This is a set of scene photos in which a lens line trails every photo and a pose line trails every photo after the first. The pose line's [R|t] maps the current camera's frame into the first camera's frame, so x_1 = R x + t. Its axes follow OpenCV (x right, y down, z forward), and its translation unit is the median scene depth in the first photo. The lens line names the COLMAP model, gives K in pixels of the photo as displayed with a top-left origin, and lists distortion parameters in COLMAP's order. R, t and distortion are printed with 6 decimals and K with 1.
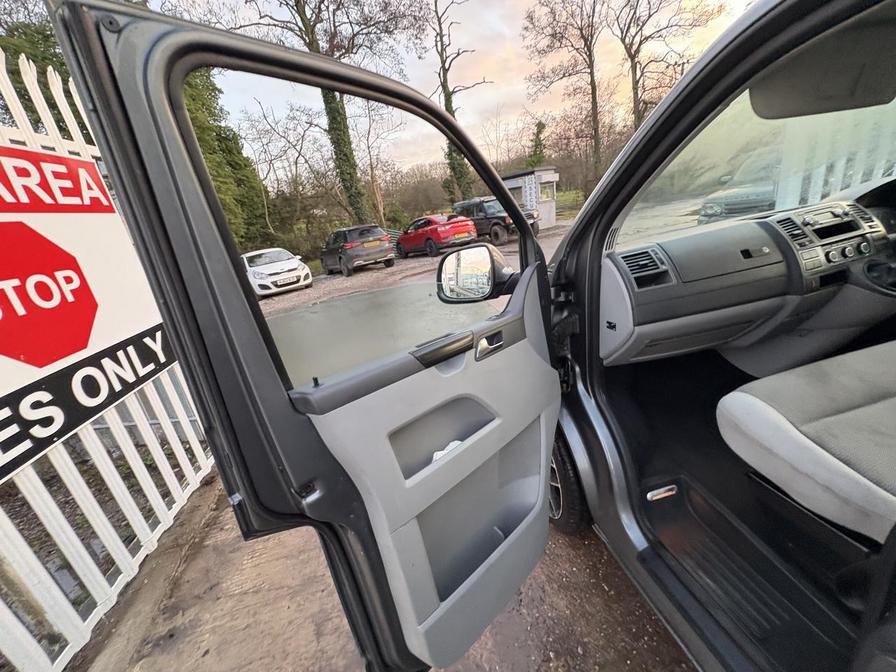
lens RADIAL K [[353.7, 0, 448.9], [0, 353.7, 339.5], [0, 0, 1]] dist [0.000016, 0.000238]
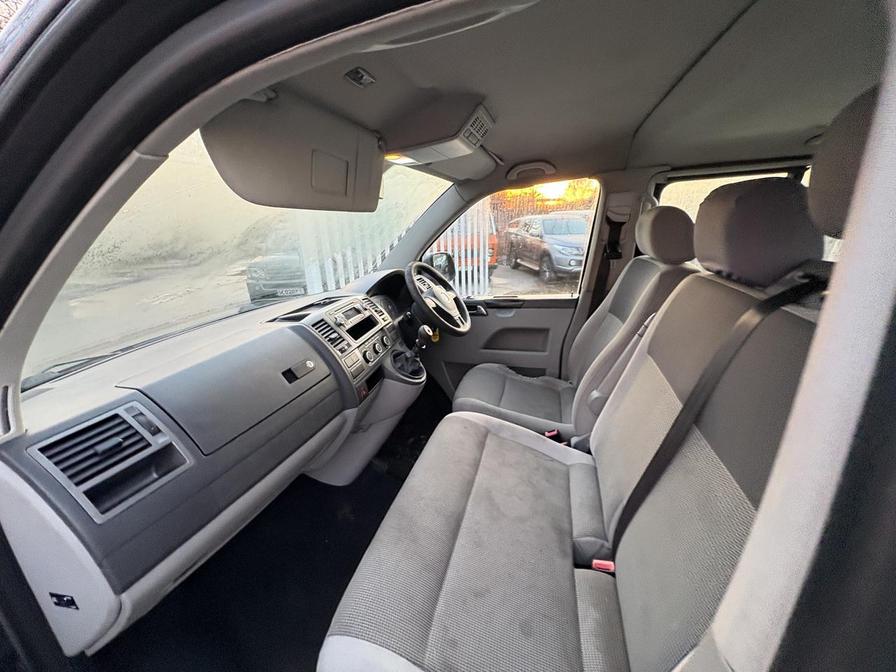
lens RADIAL K [[353.7, 0, 447.9], [0, 353.7, 338.0], [0, 0, 1]] dist [0.000016, 0.000238]
pose [[0.461948, -0.136649, 0.876317, 0.352228], [0.266382, 0.963817, 0.009870, -0.228769], [-0.845958, 0.228876, 0.481634, 0.346742]]
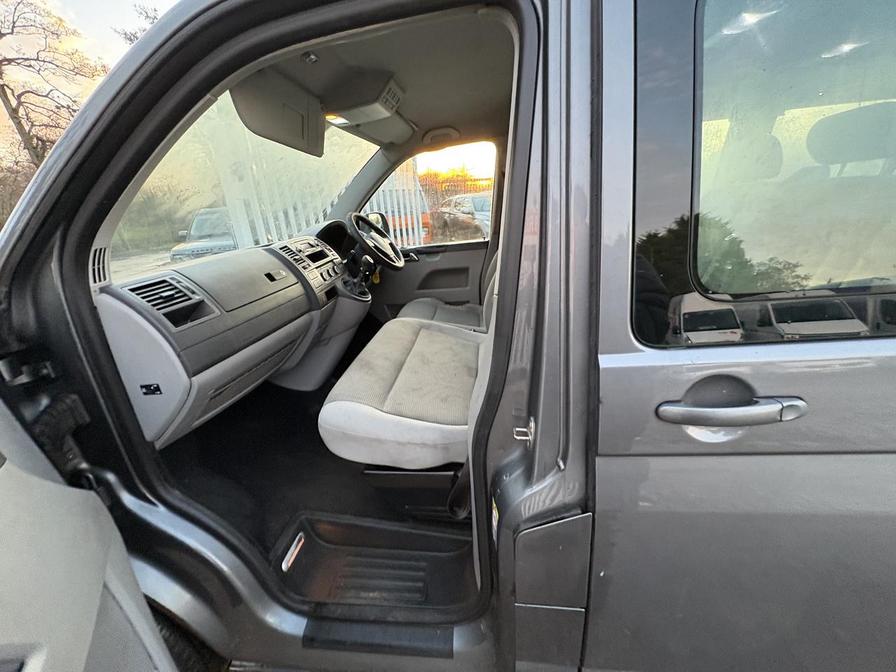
lens RADIAL K [[353.7, 0, 446.4], [0, 353.7, 337.2], [0, 0, 1]] dist [0.000016, 0.000238]
pose [[0.313005, -0.200254, 0.928400, 0.030497], [0.338983, 0.936691, 0.087755, -0.000806], [-0.887197, 0.287244, 0.361072, 0.235614]]
